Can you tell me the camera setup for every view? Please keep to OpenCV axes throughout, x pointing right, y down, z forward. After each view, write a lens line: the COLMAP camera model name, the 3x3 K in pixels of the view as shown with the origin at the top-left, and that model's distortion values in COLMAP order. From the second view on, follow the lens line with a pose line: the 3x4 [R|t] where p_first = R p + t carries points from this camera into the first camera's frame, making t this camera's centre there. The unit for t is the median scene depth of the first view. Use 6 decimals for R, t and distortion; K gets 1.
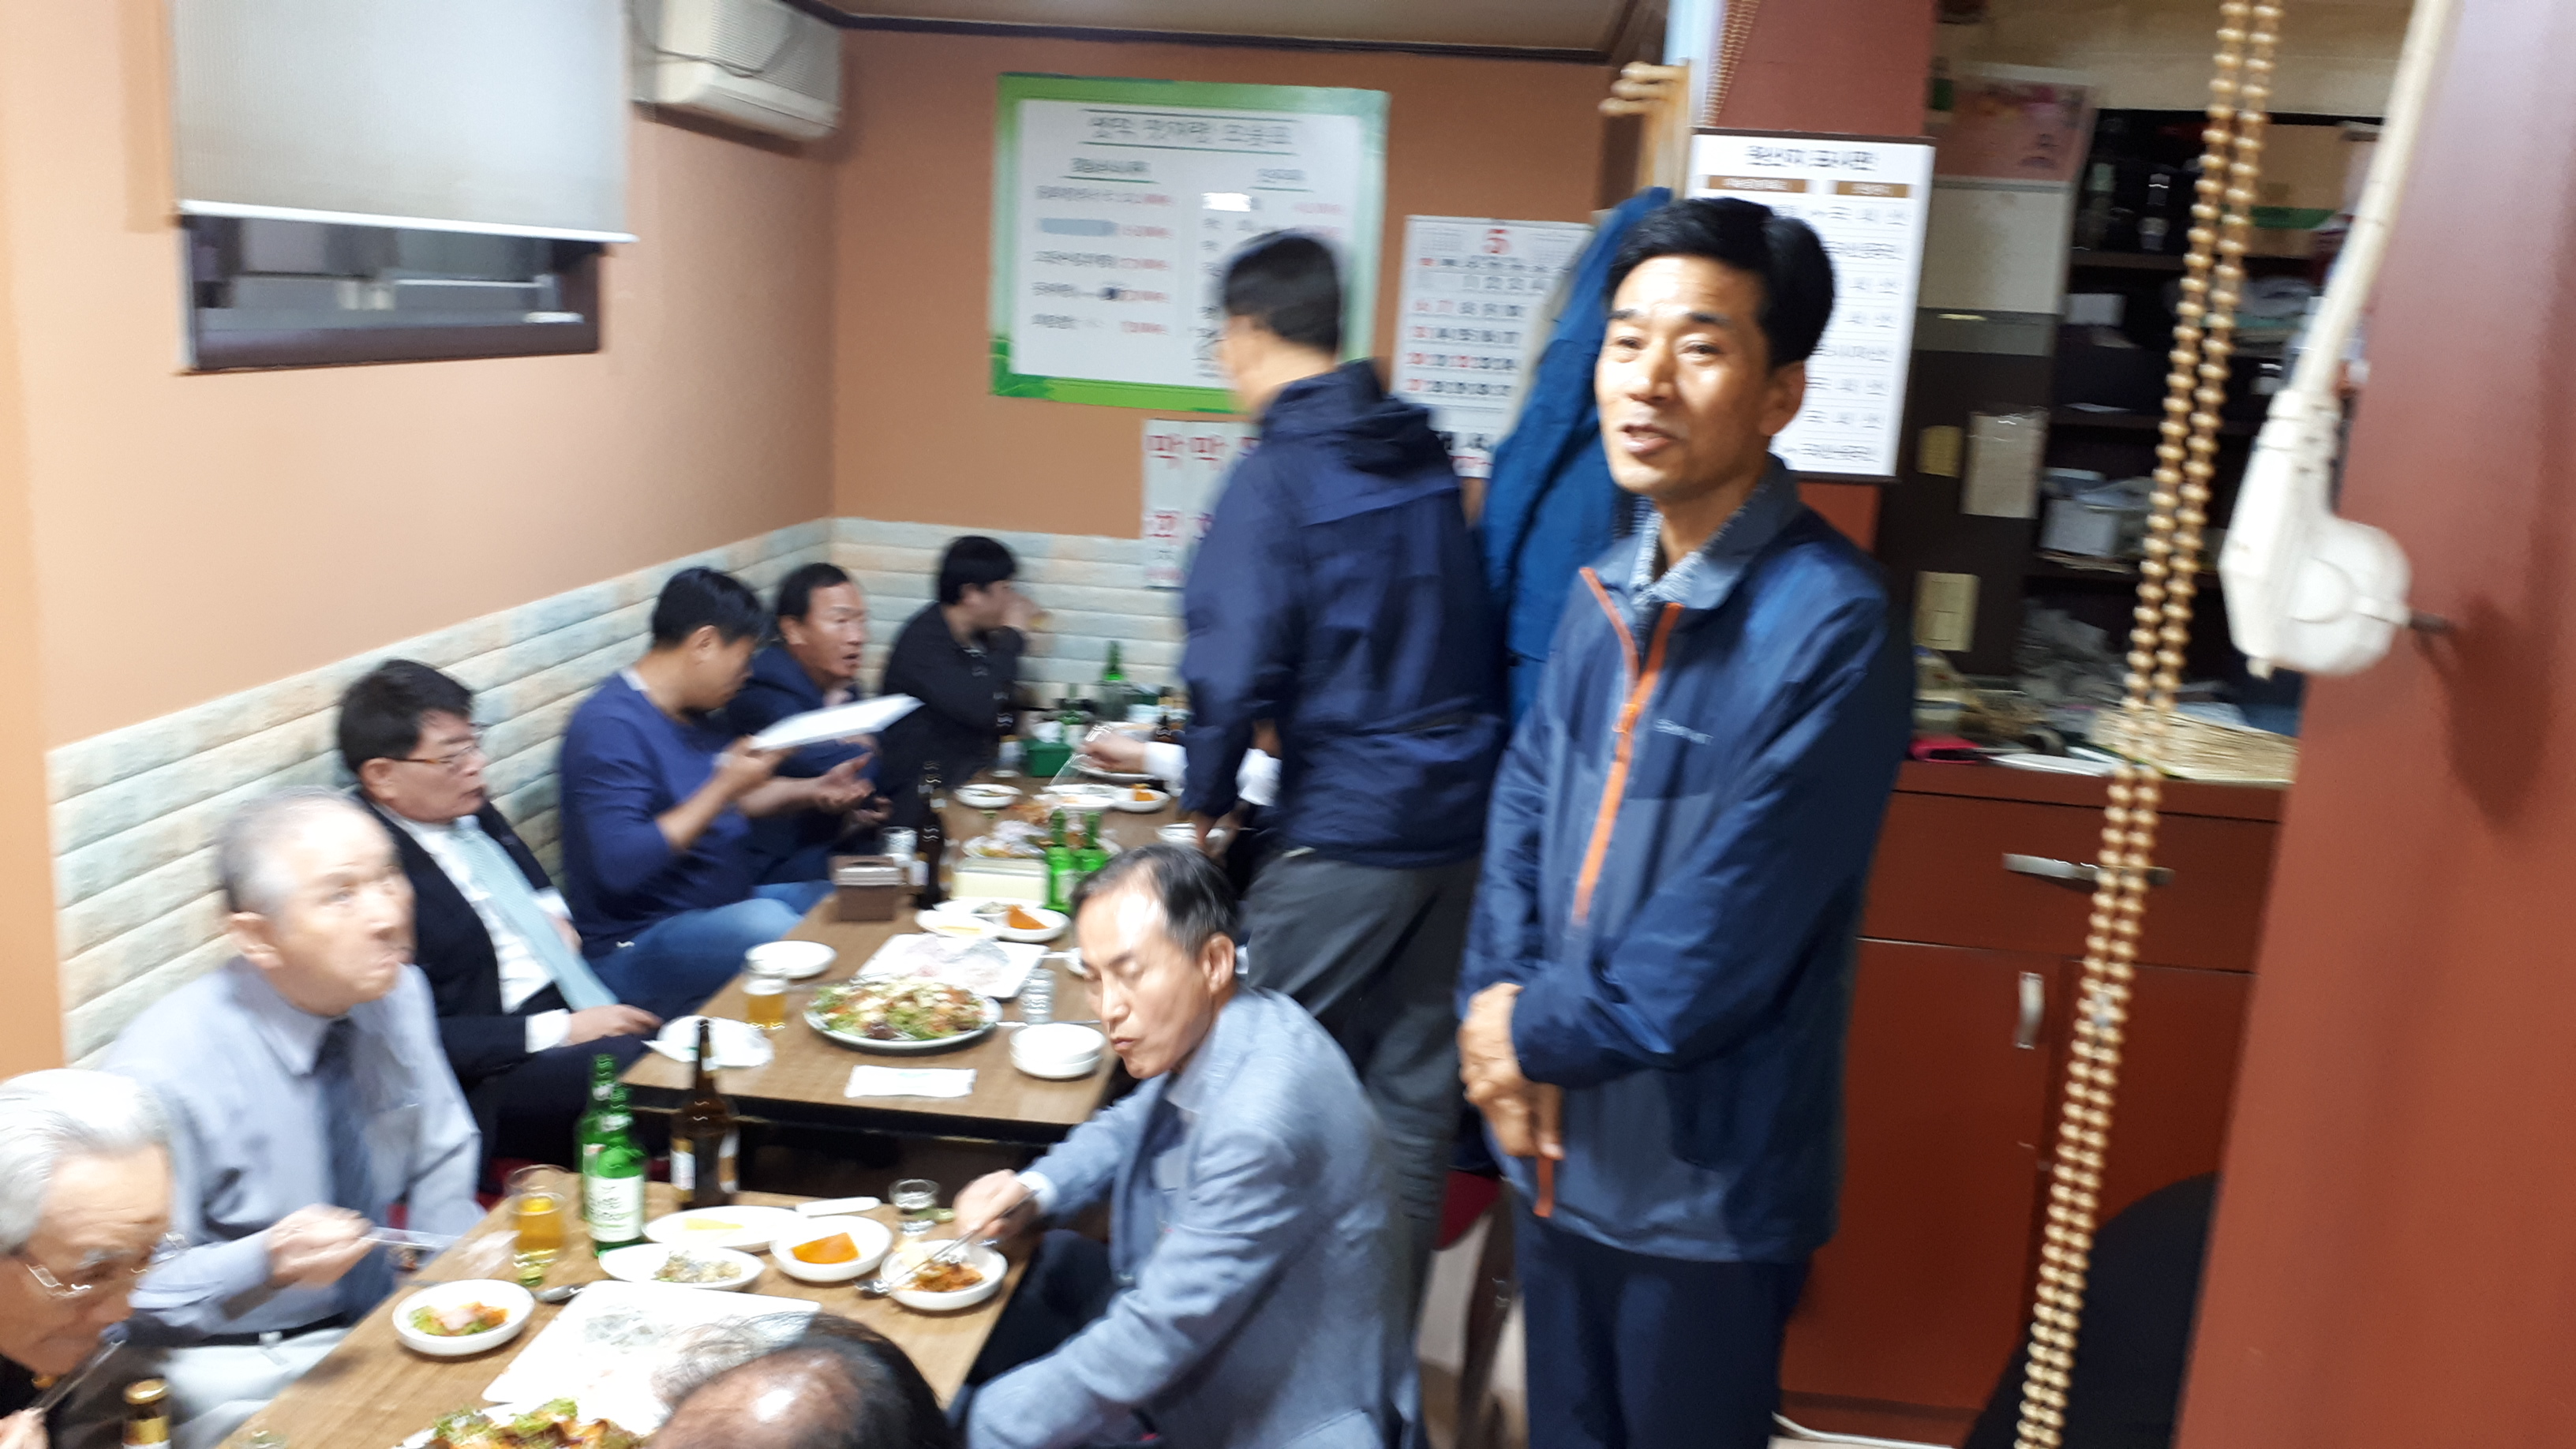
lens RADIAL K [[2033.3, 0, 1288.0], [0, 2033.3, 724.5], [0, 0, 1]] dist [0.101912, -0.000837]
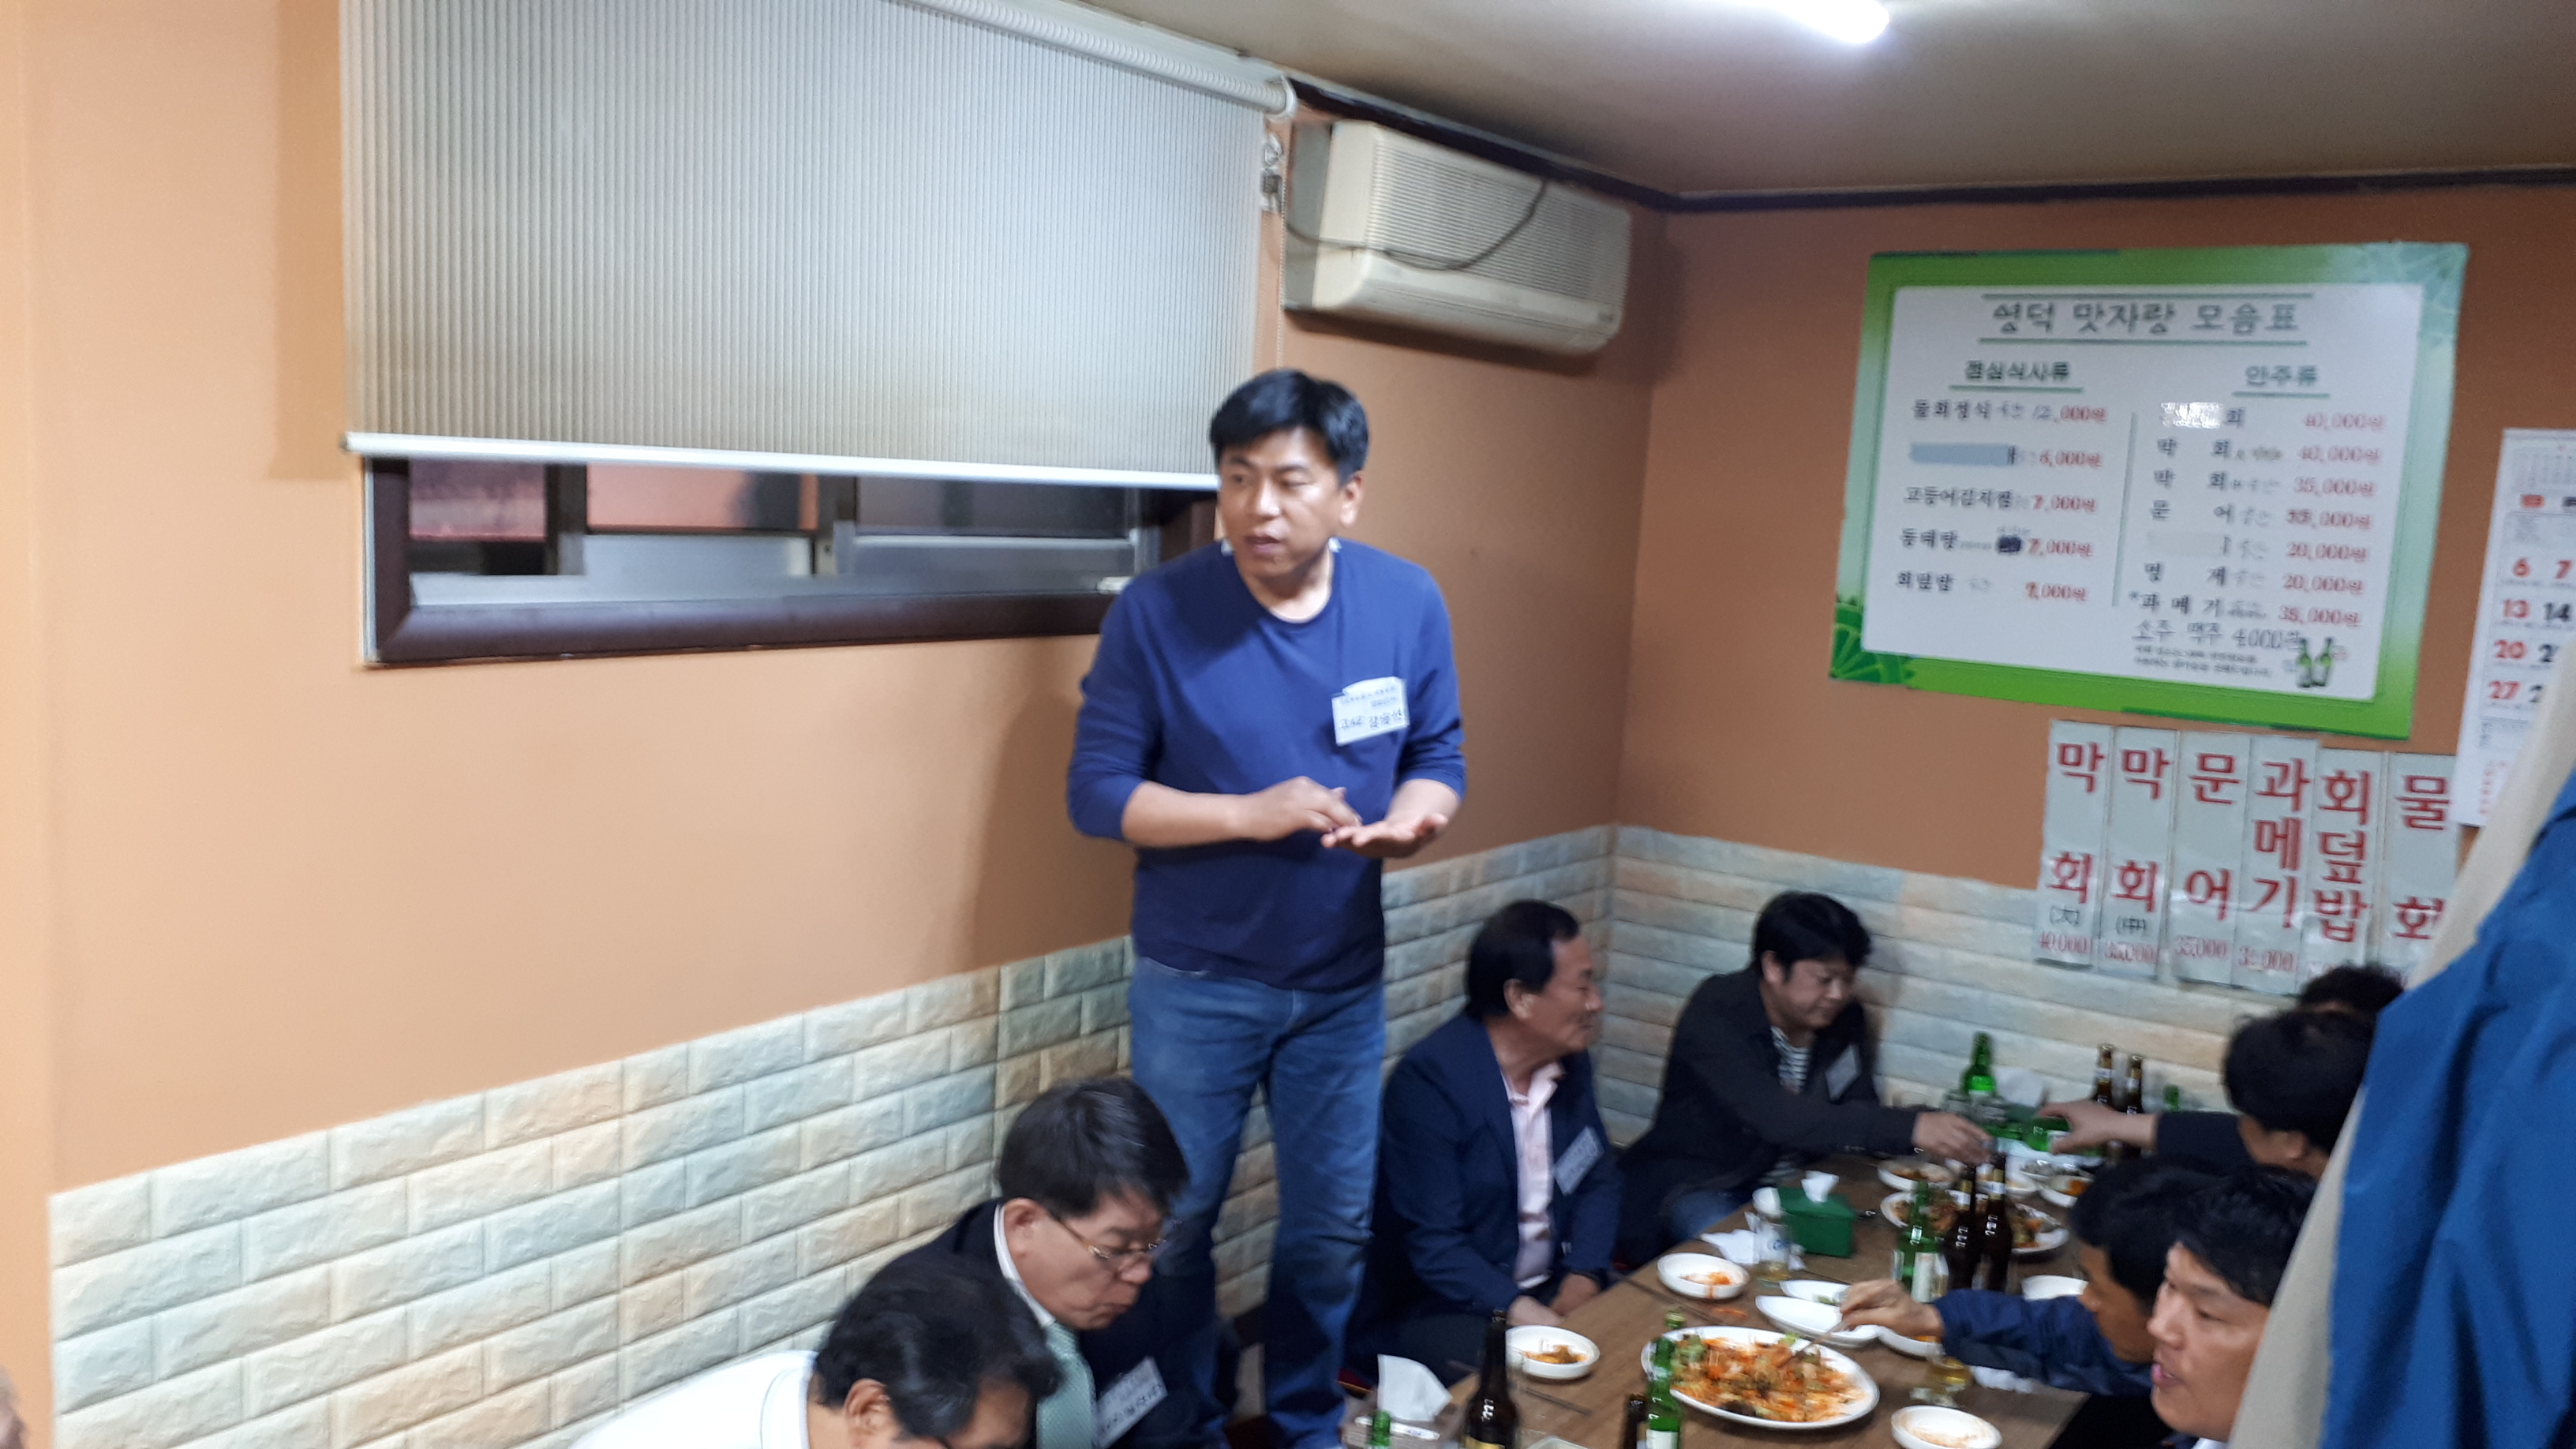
lens RADIAL K [[2044.3, 0, 1288.0], [0, 2044.3, 724.5], [0, 0, 1]] dist [0.009976, -0.002028]
pose [[0.867652, 0.052929, -0.494347, 0.052574], [-0.108642, 0.990472, -0.084634, -0.063827], [0.485157, 0.127139, 0.865135, 0.281262]]
